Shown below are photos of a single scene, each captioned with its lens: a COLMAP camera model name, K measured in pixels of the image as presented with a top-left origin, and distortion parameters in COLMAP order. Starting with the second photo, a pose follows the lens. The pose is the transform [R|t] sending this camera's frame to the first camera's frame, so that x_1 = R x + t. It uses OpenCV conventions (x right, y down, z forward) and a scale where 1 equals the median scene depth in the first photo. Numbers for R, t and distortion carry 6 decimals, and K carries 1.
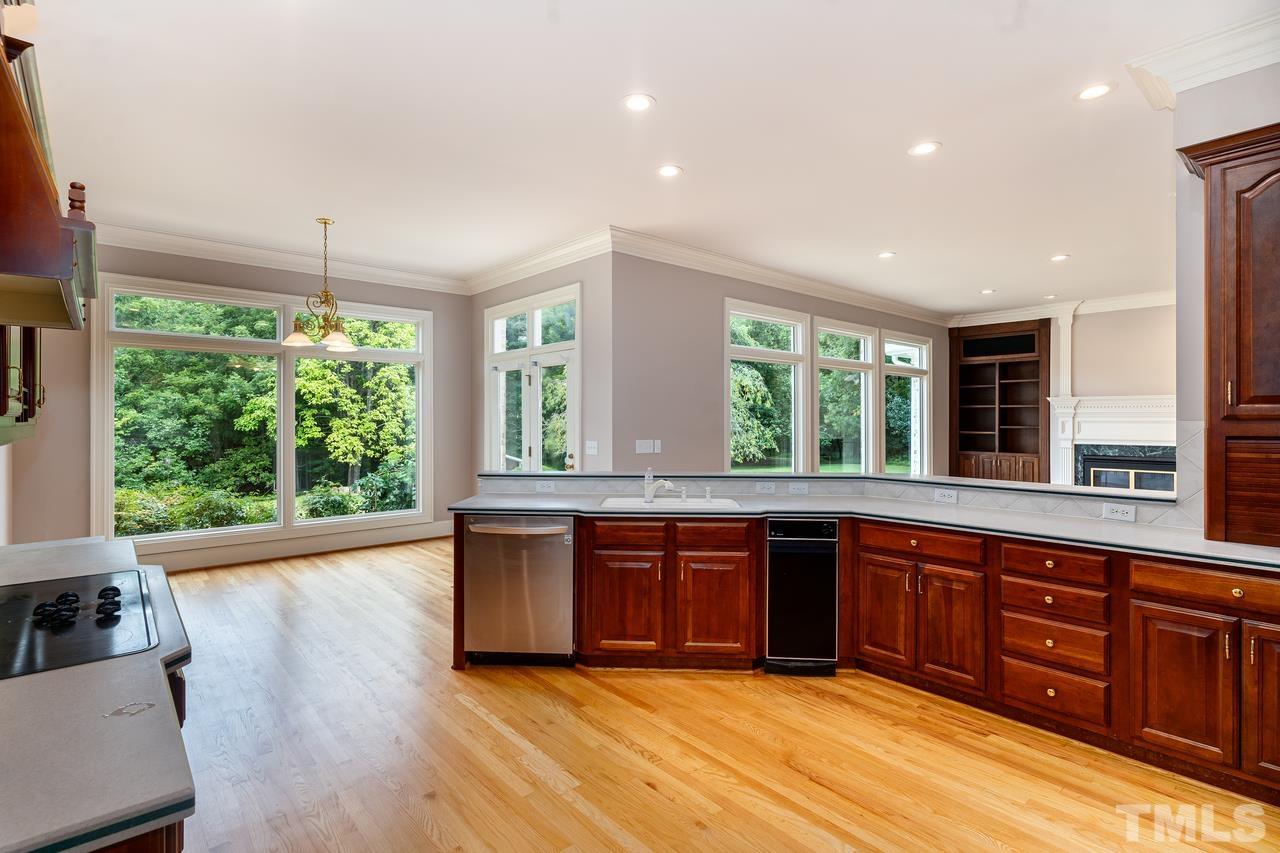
lens RADIAL K [[621.8, 0, 639.7], [0, 621.8, 410.2], [0, 0, 1]] dist [0.002380, 0.000500]
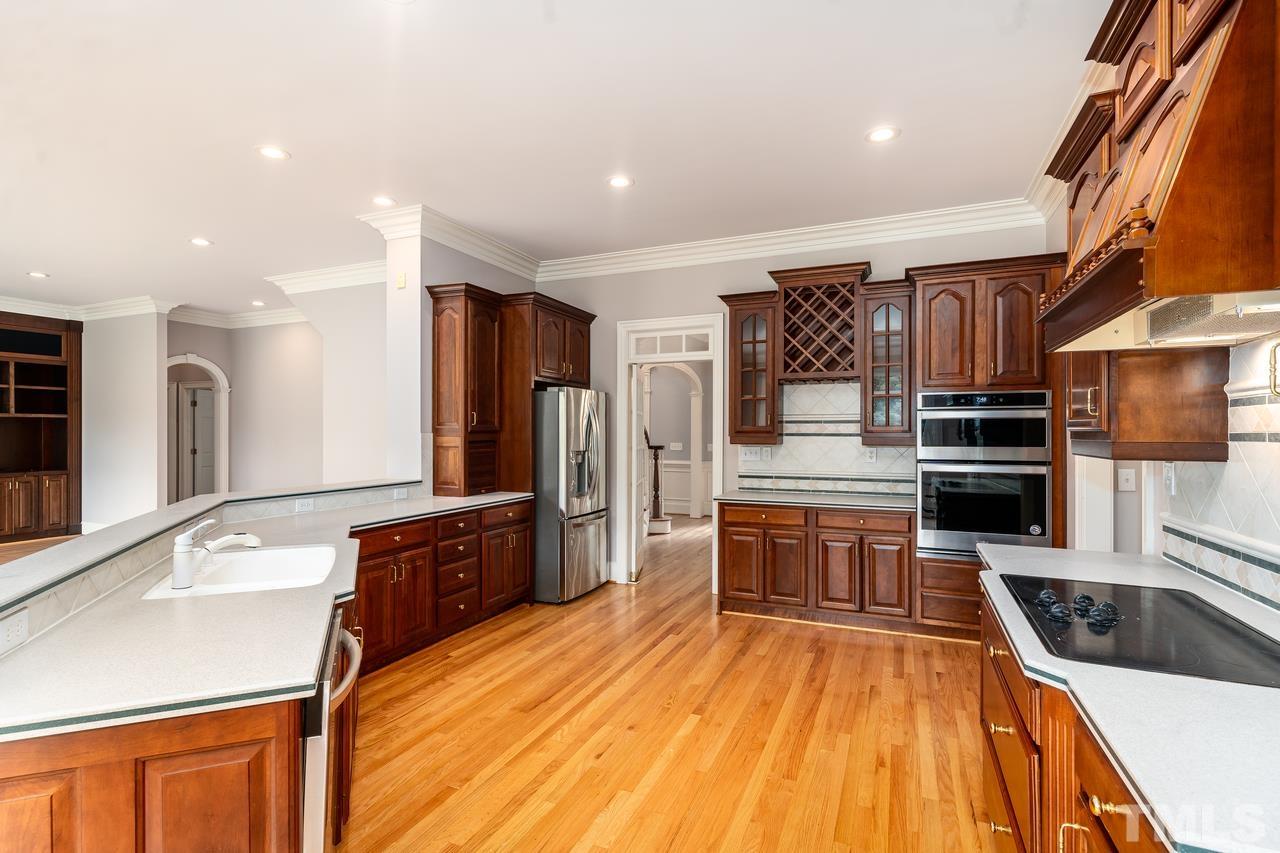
lens RADIAL K [[605.1, 0, 620.5], [0, 605.1, 423.6], [0, 0, 1]] dist [-0.002484, -0.000206]
pose [[-0.408019, 0.012184, 0.912892, -0.245845], [-0.008144, 0.999823, -0.016984, 0.004107], [-0.912937, -0.014365, -0.407847, 0.346071]]
